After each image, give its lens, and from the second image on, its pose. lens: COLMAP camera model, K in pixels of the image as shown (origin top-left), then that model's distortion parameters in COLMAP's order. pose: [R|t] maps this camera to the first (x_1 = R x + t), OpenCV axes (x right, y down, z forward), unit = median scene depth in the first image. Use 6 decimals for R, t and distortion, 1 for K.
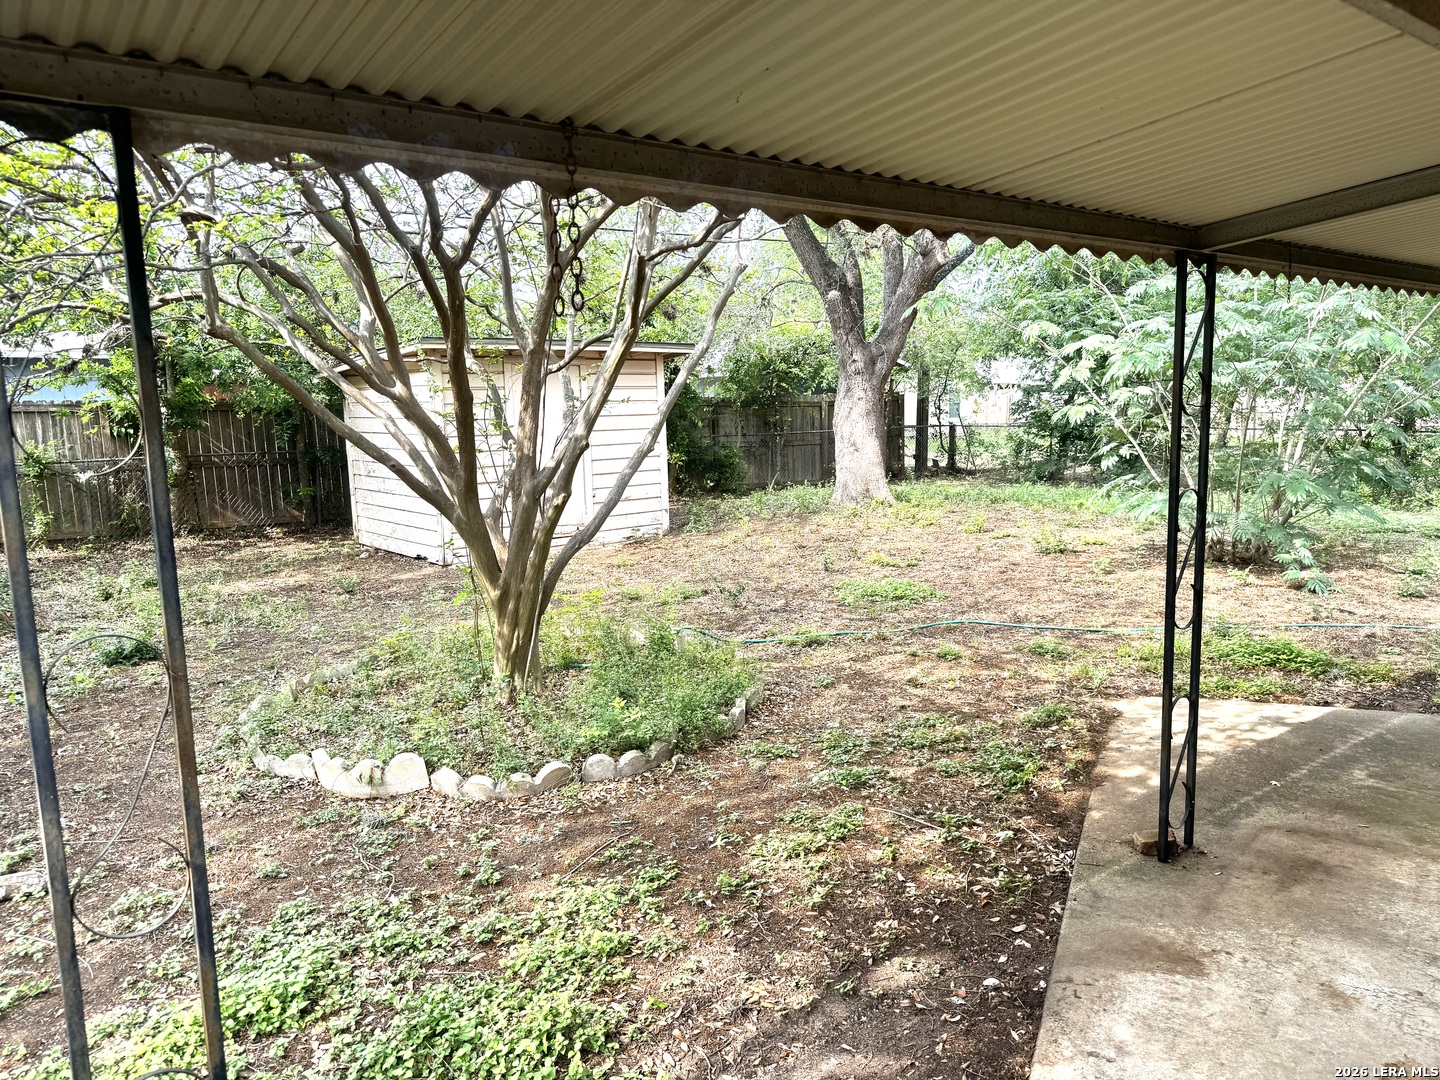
lens RADIAL K [[1008.3, 0, 712.0], [0, 1008.3, 538.3], [0, 0, 1]] dist [0.076458, -0.131836]
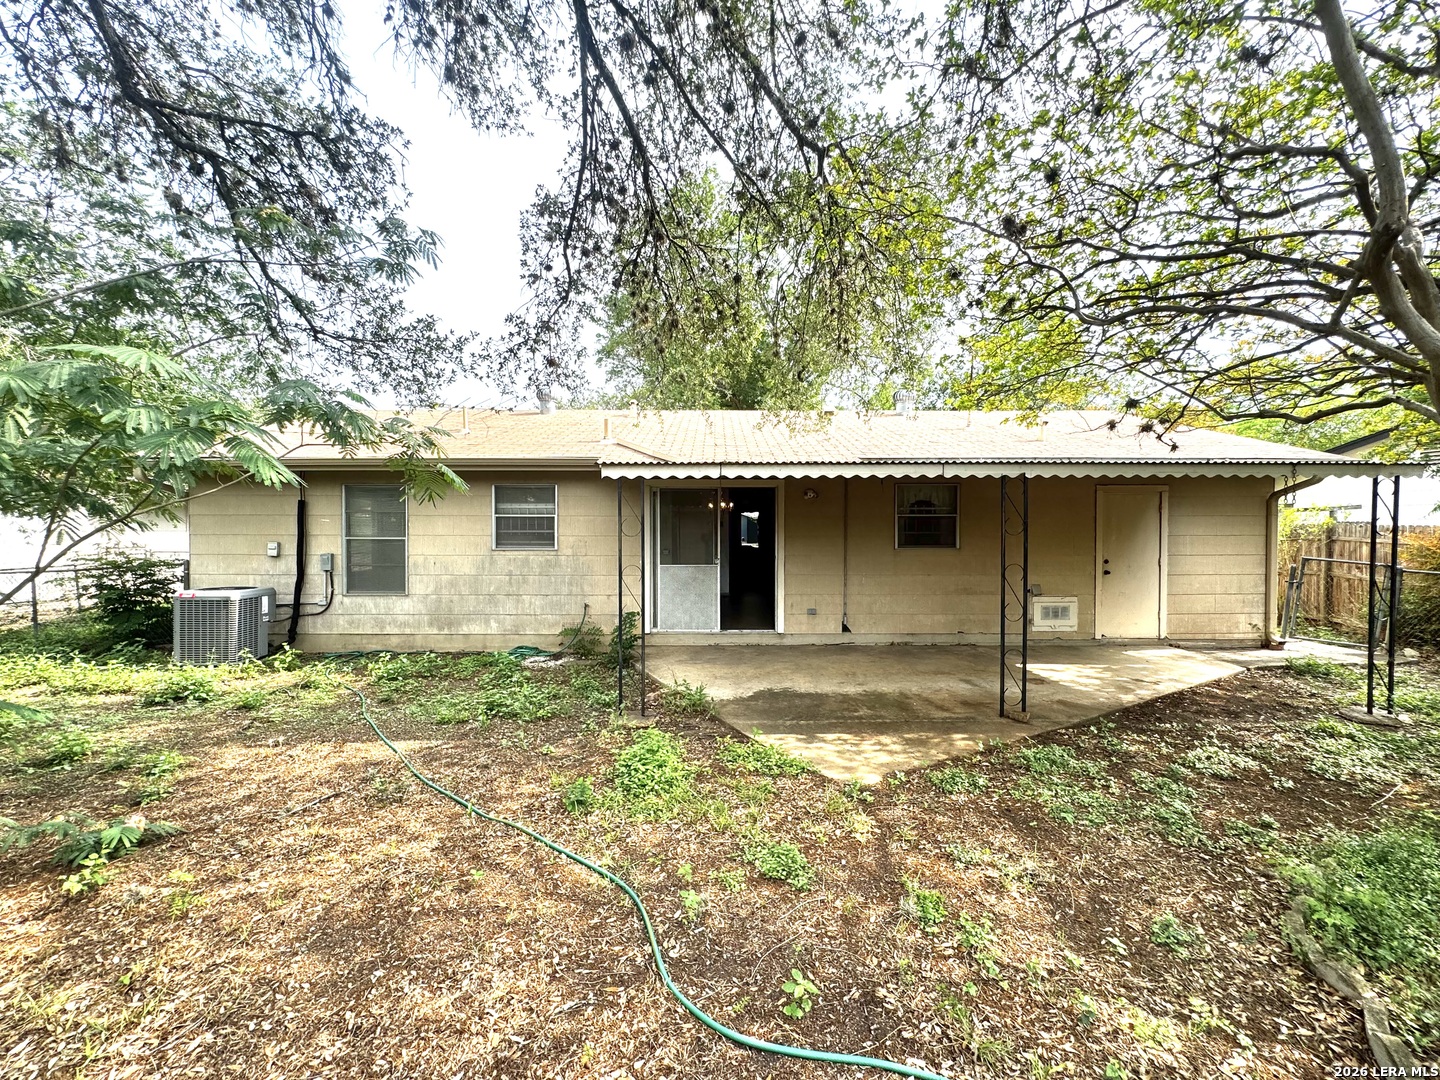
lens RADIAL K [[574.6, 0, 720.0], [0, 574.6, 540.0], [0, 0, 1]] dist [-0.003145, 0.000485]
pose [[-0.807798, 0.017865, 0.589189, 0.072846], [0.097849, 0.989737, 0.104144, -0.109029], [-0.581281, 0.141779, -0.801256, 0.850981]]
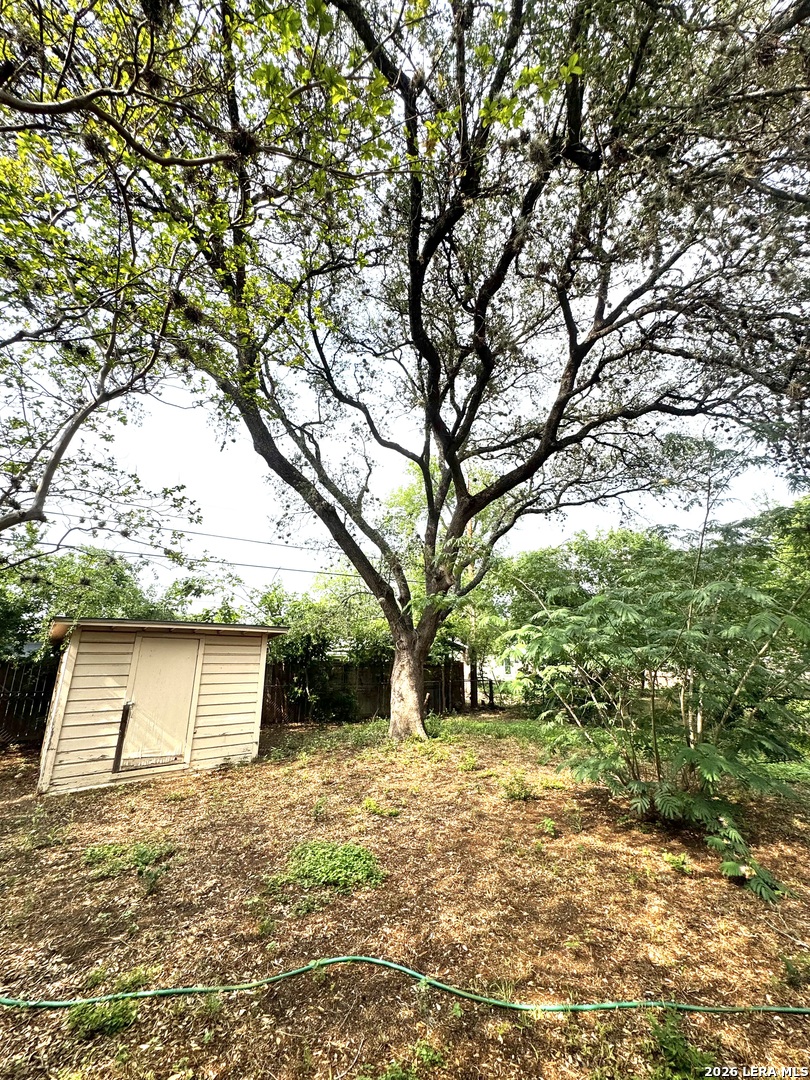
lens RADIAL K [[431.0, 0, 405.0], [0, 431.0, 540.0], [0, 0, 1]] dist [-0.003145, 0.000485]
pose [[0.999390, 0.015861, -0.031111, 0.215082], [-0.026921, 0.917380, -0.397101, -0.065953], [0.022242, 0.397696, 0.917248, 0.395638]]
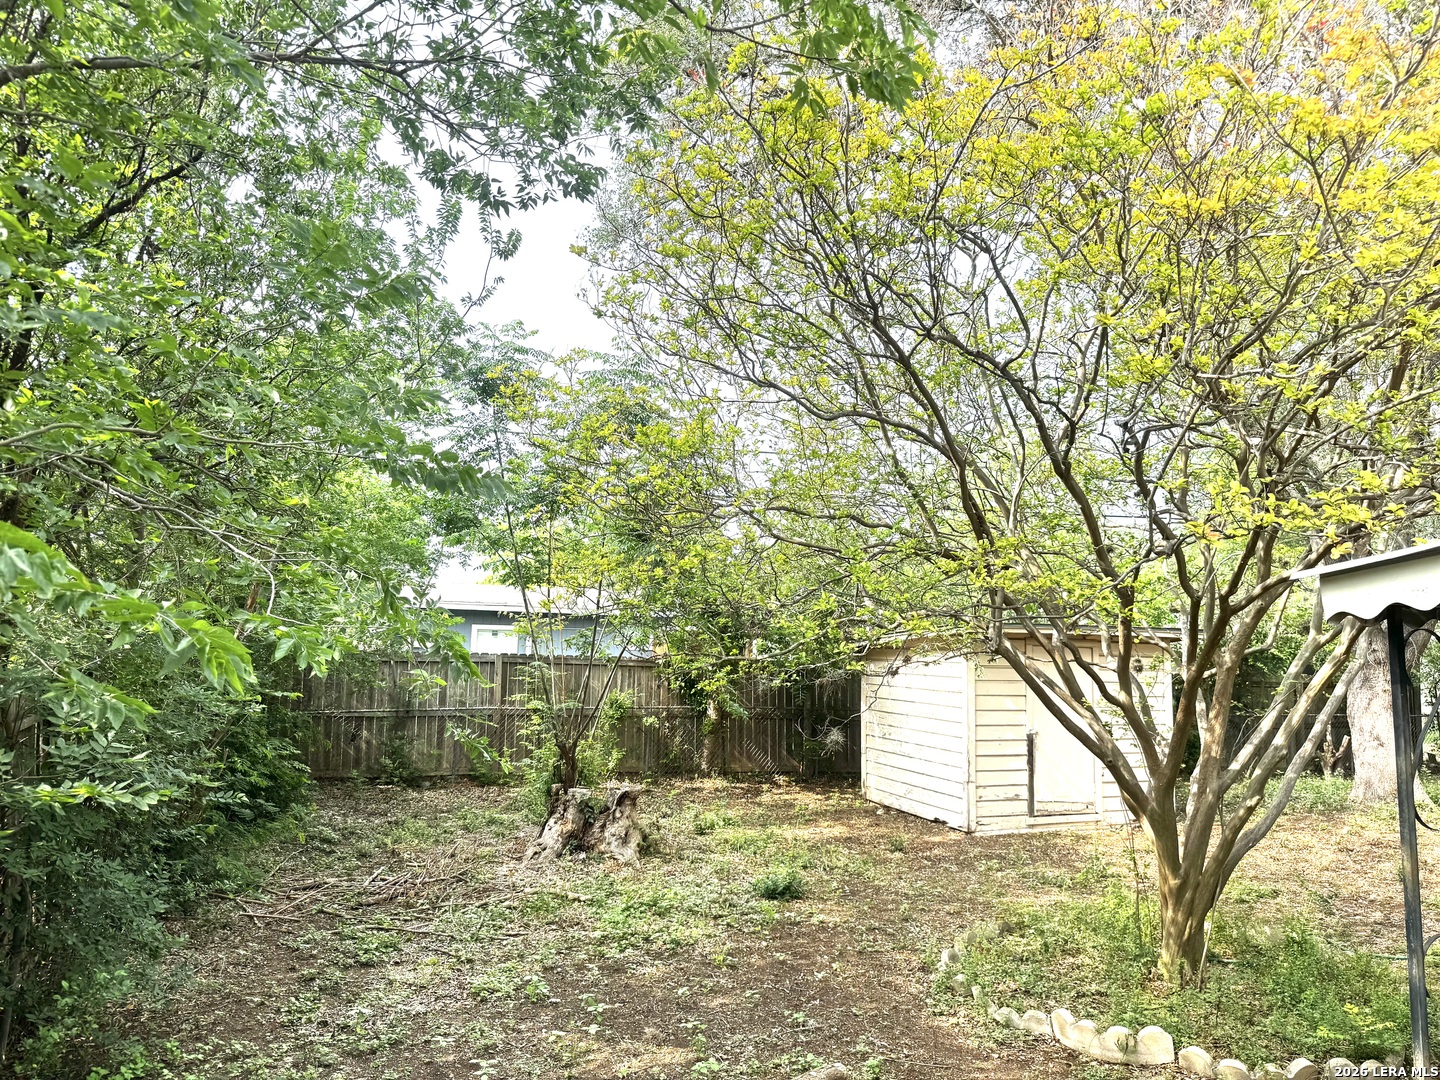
lens RADIAL K [[1008.3, 0, 712.0], [0, 1008.3, 538.3], [0, 0, 1]] dist [0.076458, -0.131836]
pose [[0.937643, 0.004415, -0.347571, -0.151887], [-0.088856, 0.969742, -0.227389, -0.005569], [0.336050, 0.244093, 0.909664, -0.133191]]
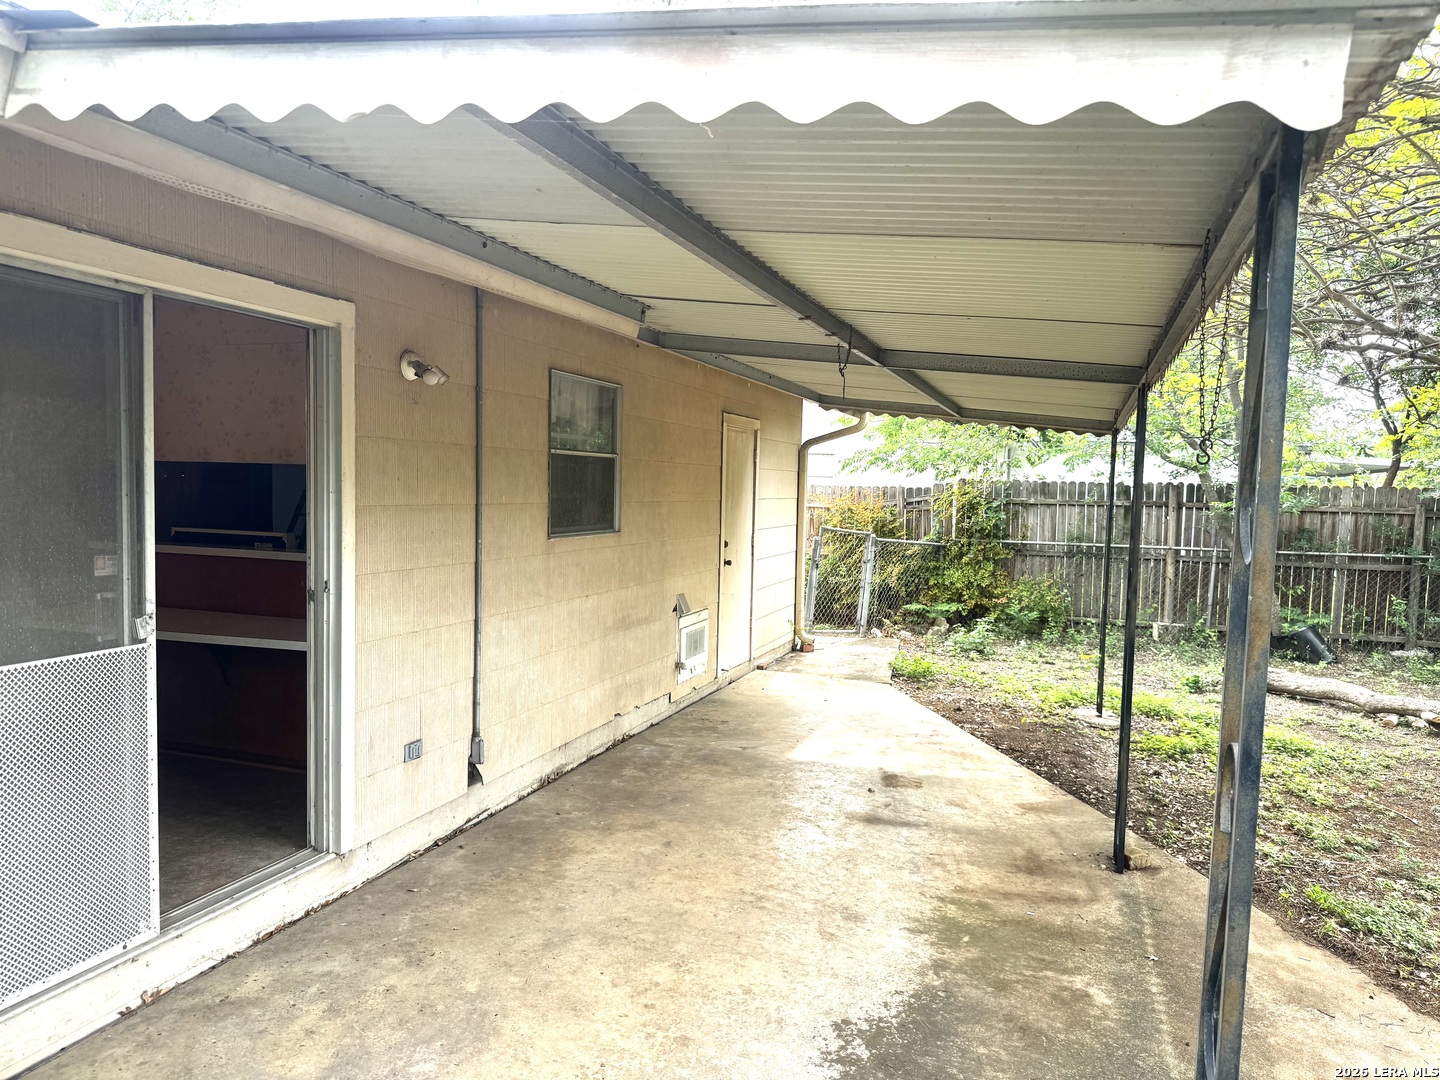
lens RADIAL K [[1010.5, 0, 721.0], [0, 1010.5, 554.3], [0, 0, 1]] dist [0.096504, -0.139056]
pose [[-0.829725, 0.045781, -0.556292, 0.536119], [-0.072725, 0.979269, 0.189062, -0.090488], [0.553414, 0.197325, -0.809194, 0.583024]]
